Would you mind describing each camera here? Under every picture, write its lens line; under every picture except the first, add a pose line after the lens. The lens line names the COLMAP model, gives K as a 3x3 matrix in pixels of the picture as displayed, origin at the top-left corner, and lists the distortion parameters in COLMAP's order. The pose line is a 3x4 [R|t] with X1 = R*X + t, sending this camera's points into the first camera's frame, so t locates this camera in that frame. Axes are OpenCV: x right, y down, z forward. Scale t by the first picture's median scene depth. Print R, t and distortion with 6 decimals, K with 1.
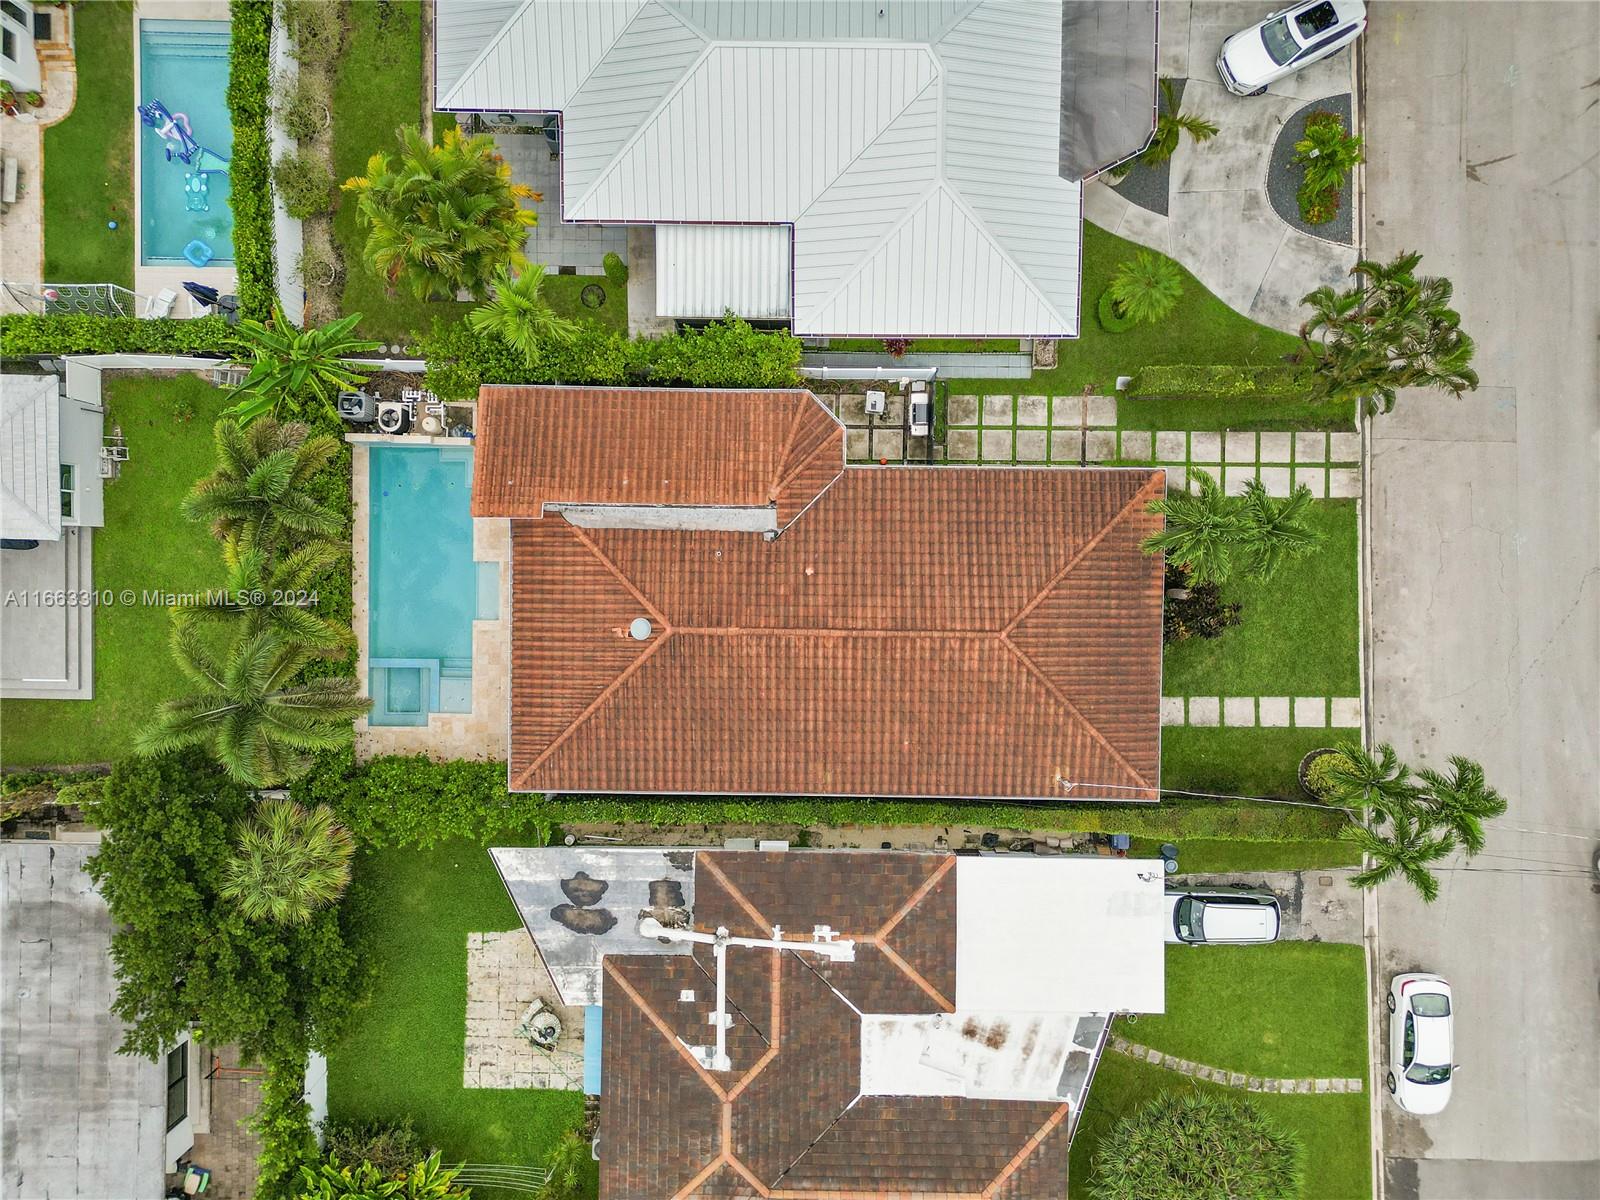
lens RADIAL K [[1111.1, 0, 800.0], [0, 1111.1, 600.0], [0, 0, 1]] dist [0.070803, -0.061613]
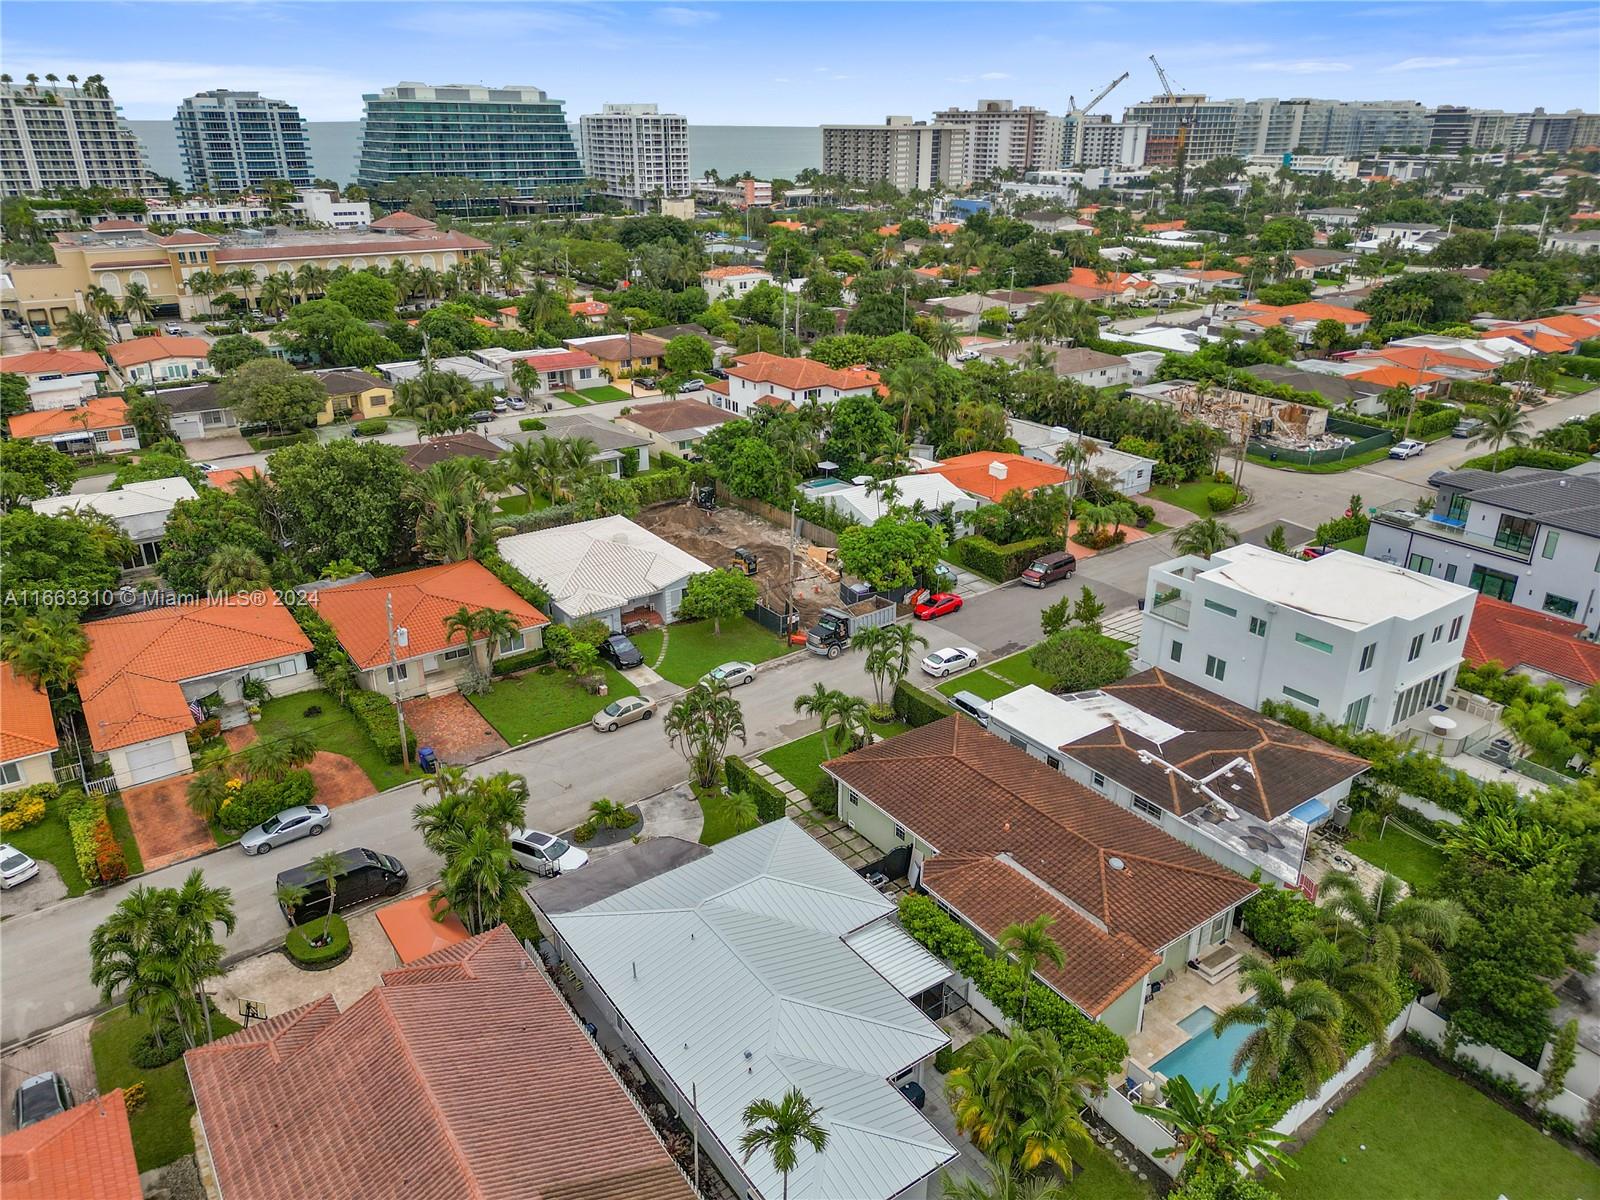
lens RADIAL K [[1111.1, 0, 800.0], [0, 1111.1, 600.0], [0, 0, 1]] dist [0.070803, -0.061613]
pose [[-0.587282, -0.318528, 0.744070, -0.875695], [0.809310, -0.243387, 0.534584, -1.007544], [0.010817, 0.916135, 0.400724, 0.050679]]
